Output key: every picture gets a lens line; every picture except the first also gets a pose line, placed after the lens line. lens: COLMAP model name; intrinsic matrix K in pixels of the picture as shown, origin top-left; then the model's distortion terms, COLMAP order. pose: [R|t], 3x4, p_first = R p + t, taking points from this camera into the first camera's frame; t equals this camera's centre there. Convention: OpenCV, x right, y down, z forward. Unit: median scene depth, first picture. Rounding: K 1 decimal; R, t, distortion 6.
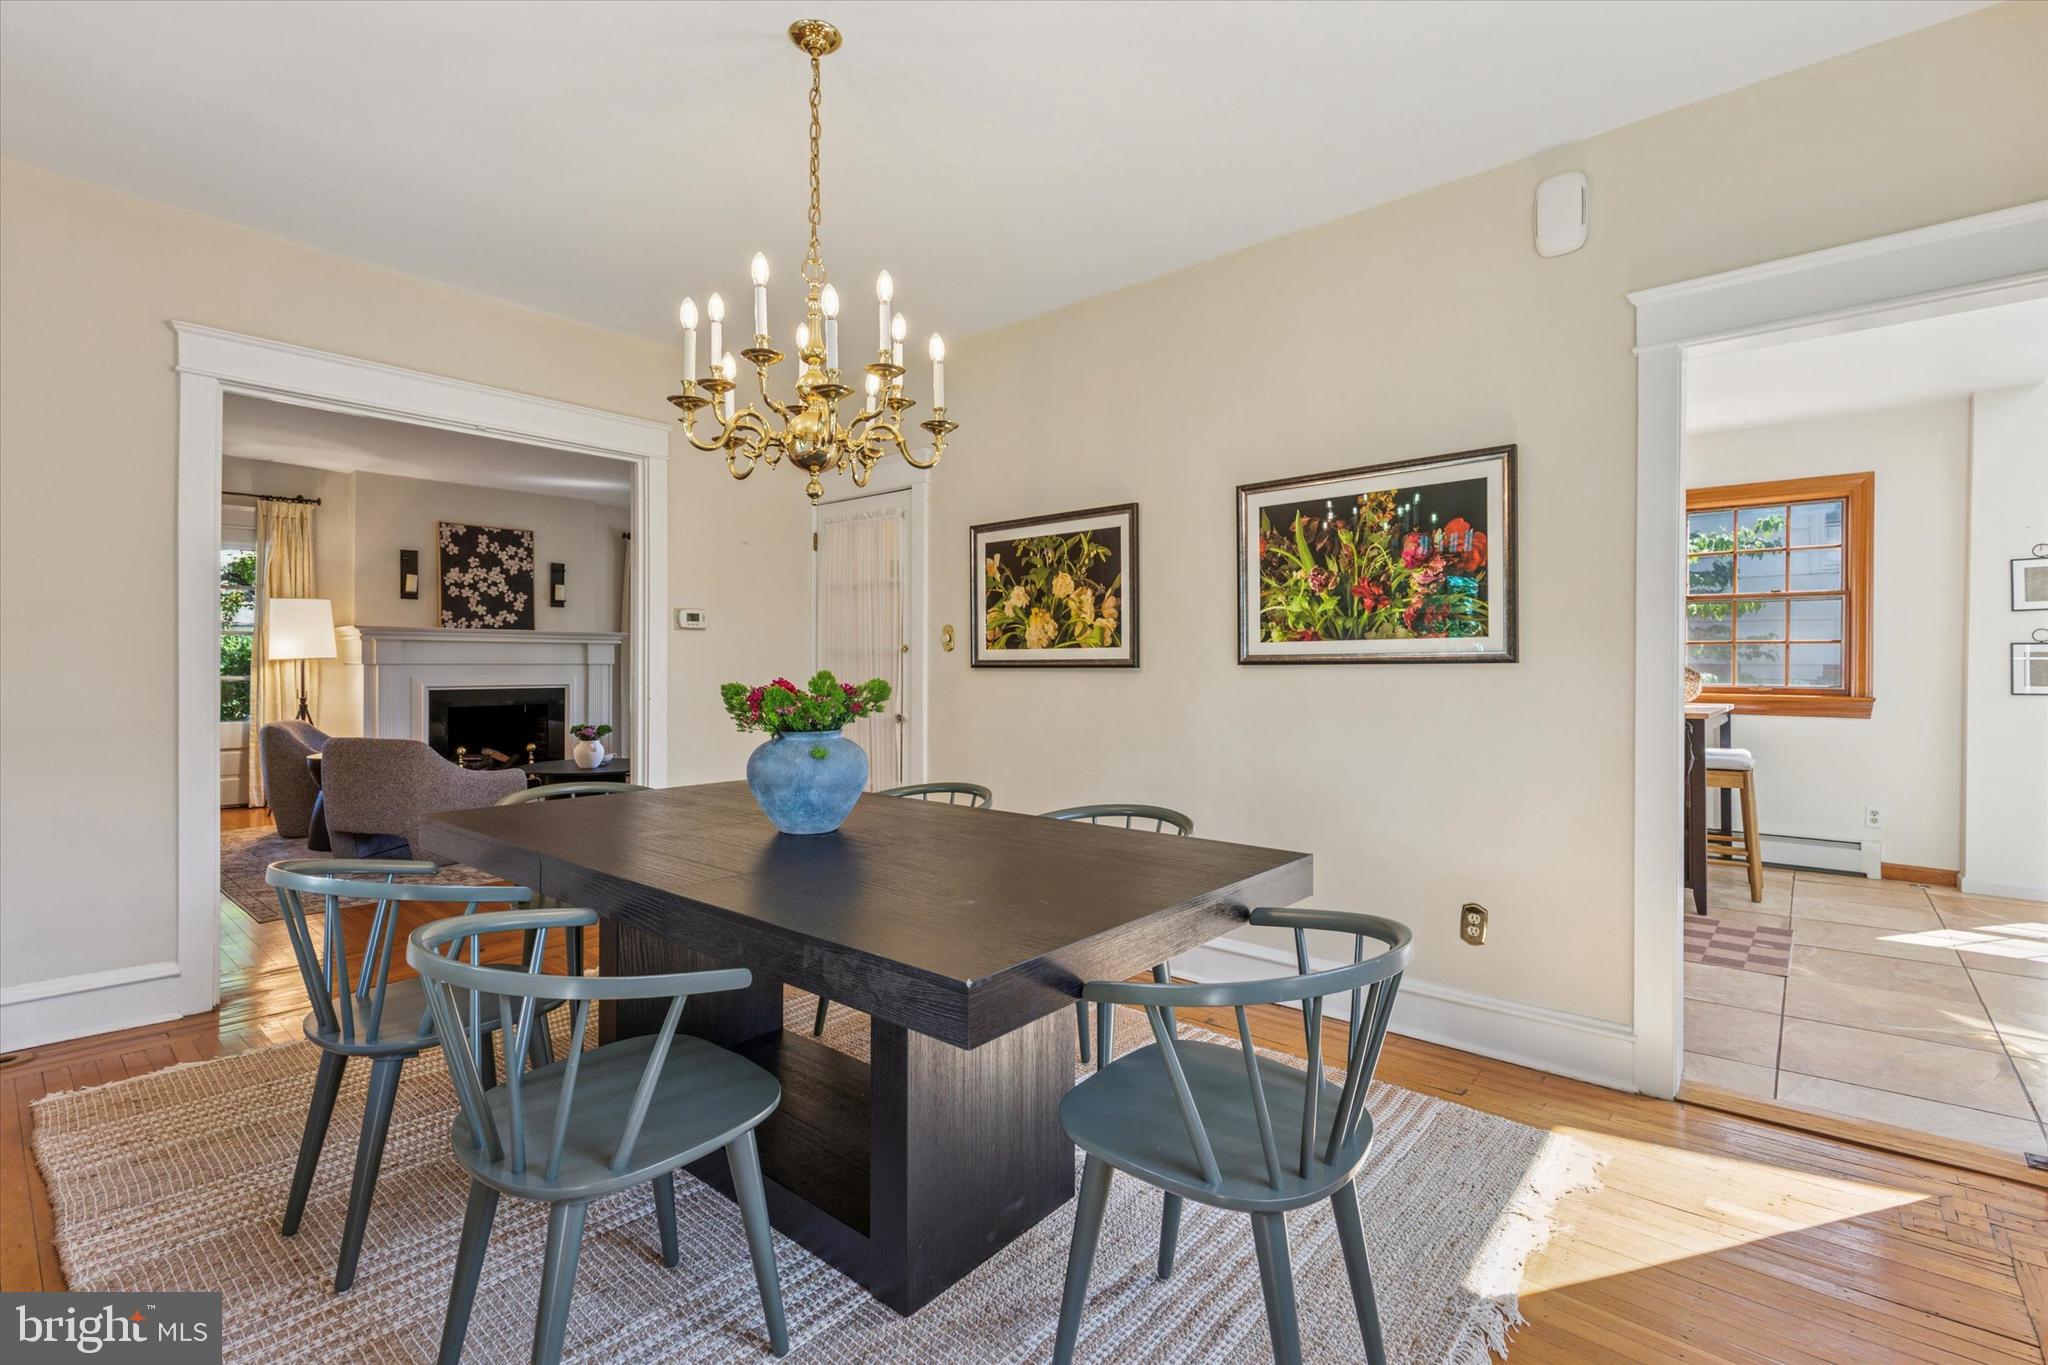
lens RADIAL K [[928.1, 0, 1012.1], [0, 928.1, 658.8], [0, 0, 1]] dist [0.008603, -0.000688]
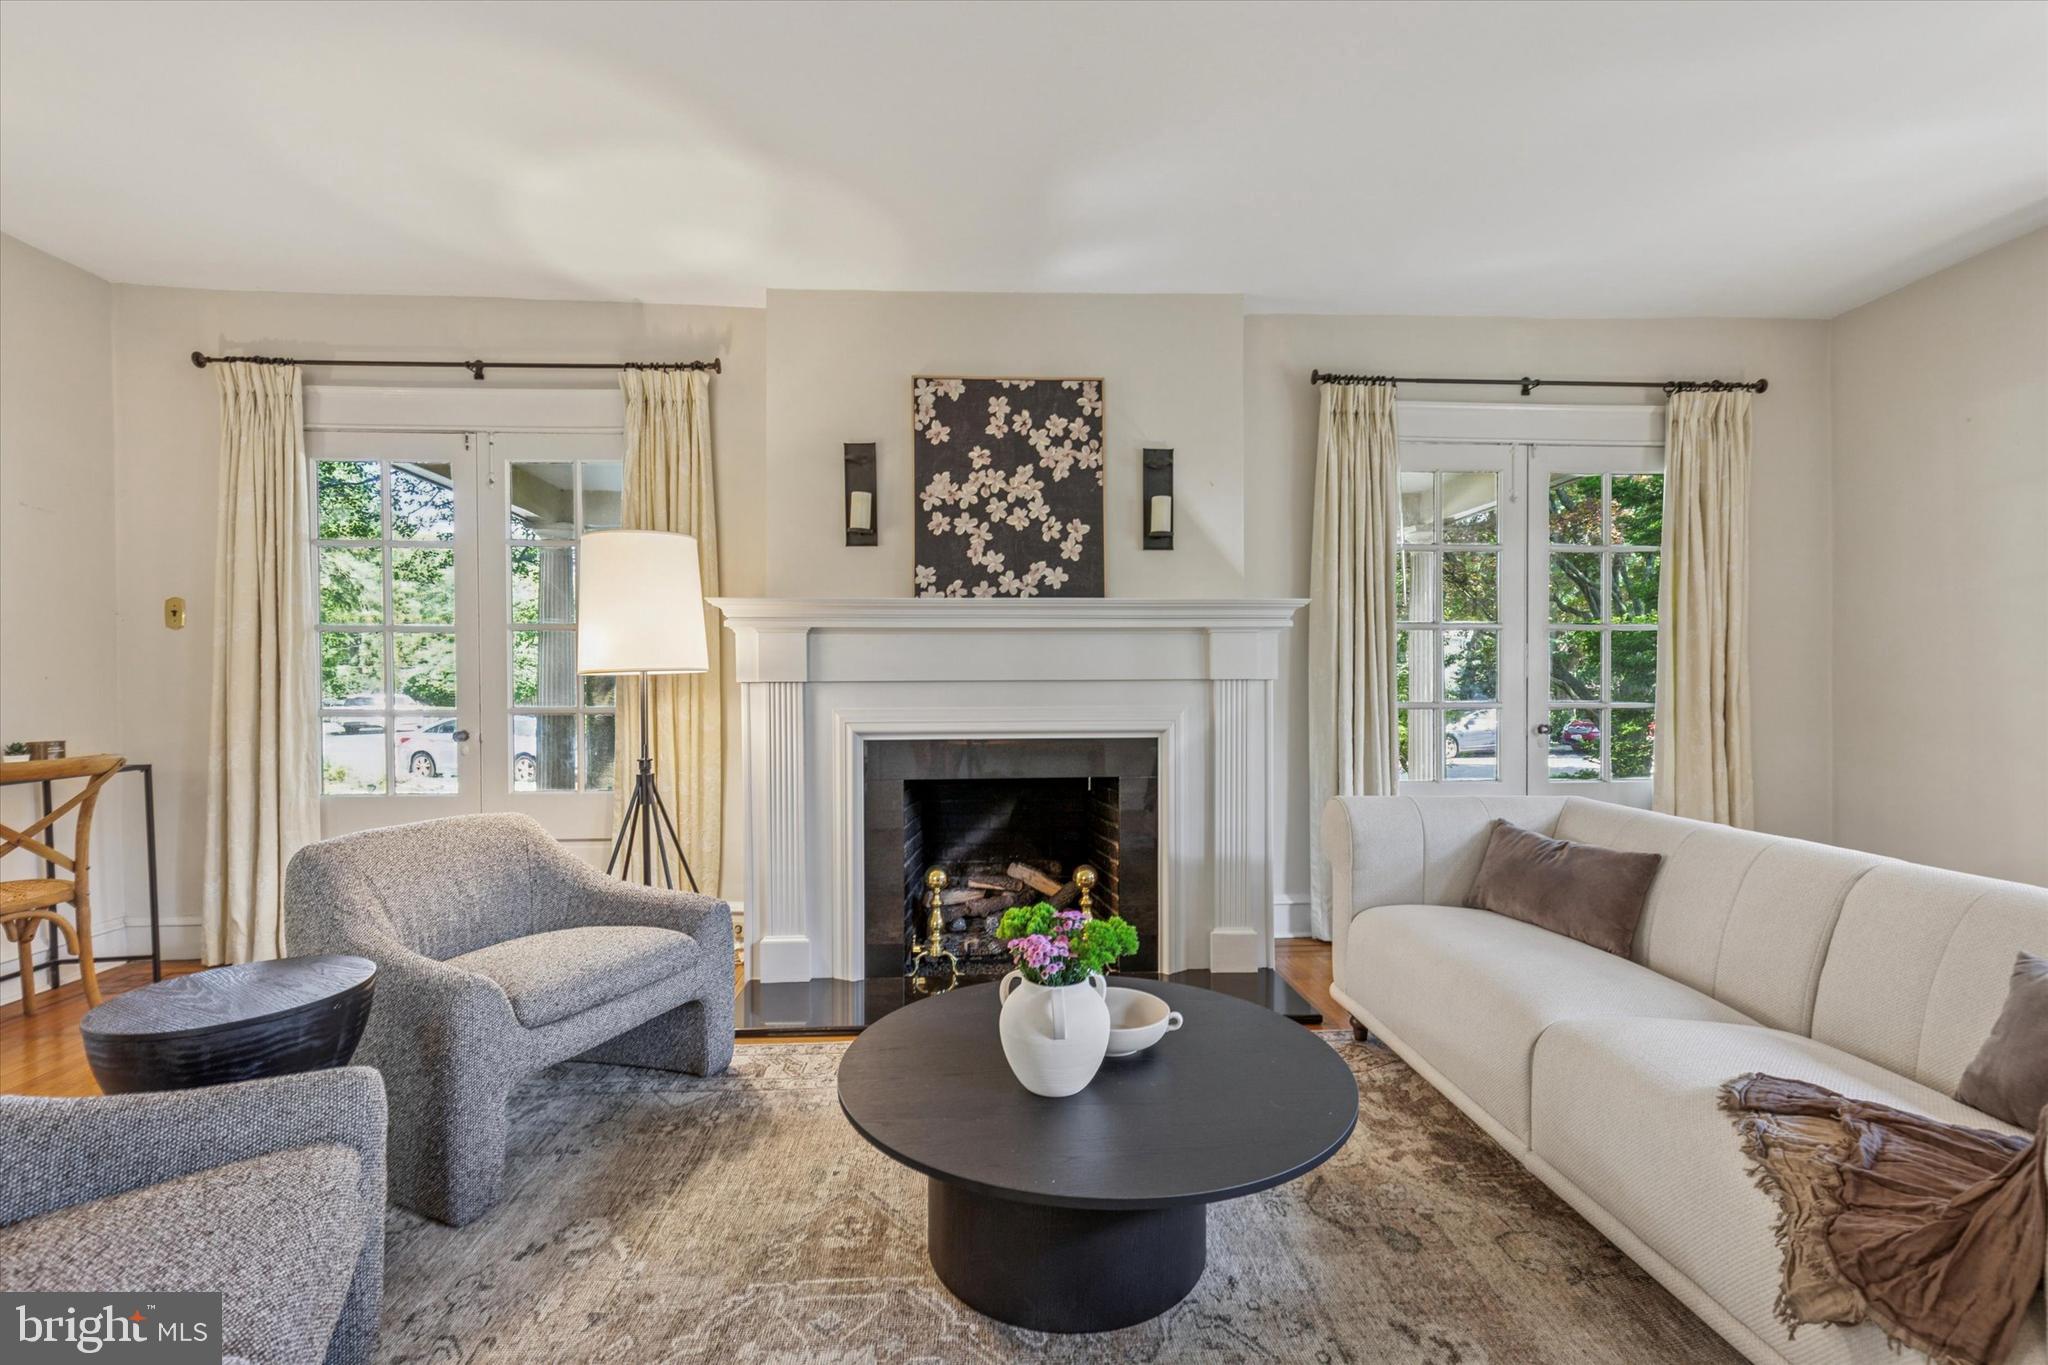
lens RADIAL K [[928.1, 0, 1027.0], [0, 928.1, 679.0], [0, 0, 1]] dist [0.008603, -0.000688]
pose [[0.701539, -0.006658, -0.712600, -0.485916], [0.008676, 0.999962, -0.000802, 0.010782], [0.712579, -0.005619, 0.701570, 1.420183]]
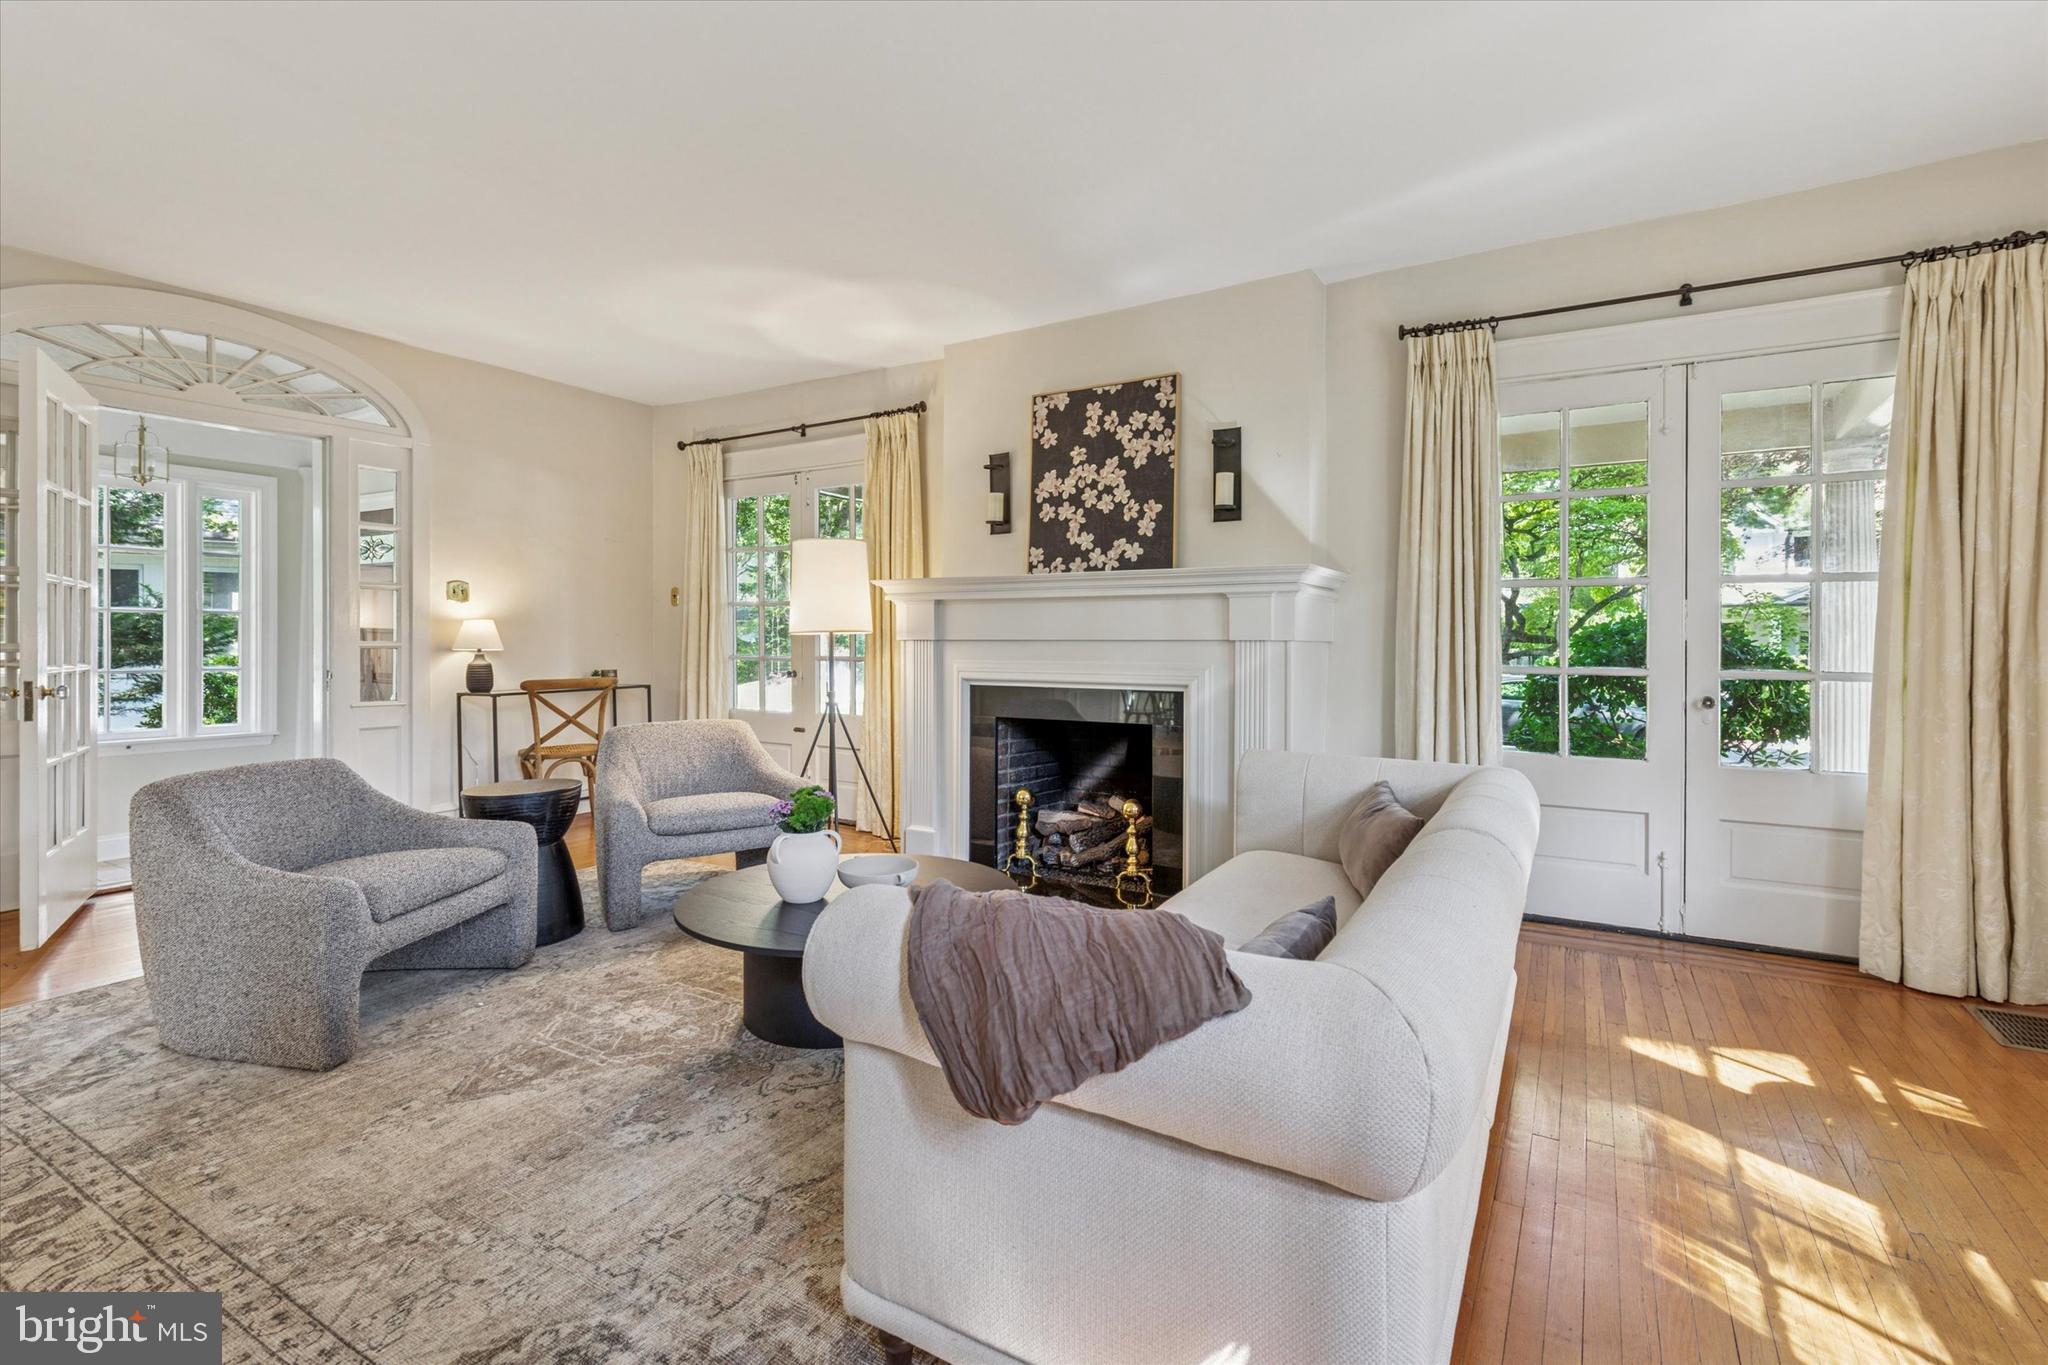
lens RADIAL K [[928.1, 0, 1031.6], [0, 928.1, 642.5], [0, 0, 1]] dist [0.008603, -0.000688]
pose [[0.182364, 0.001139, -0.983230, -0.086347], [0.001819, 0.999997, 0.001496, 0.012666], [0.983229, -0.002061, 0.182362, 1.778594]]
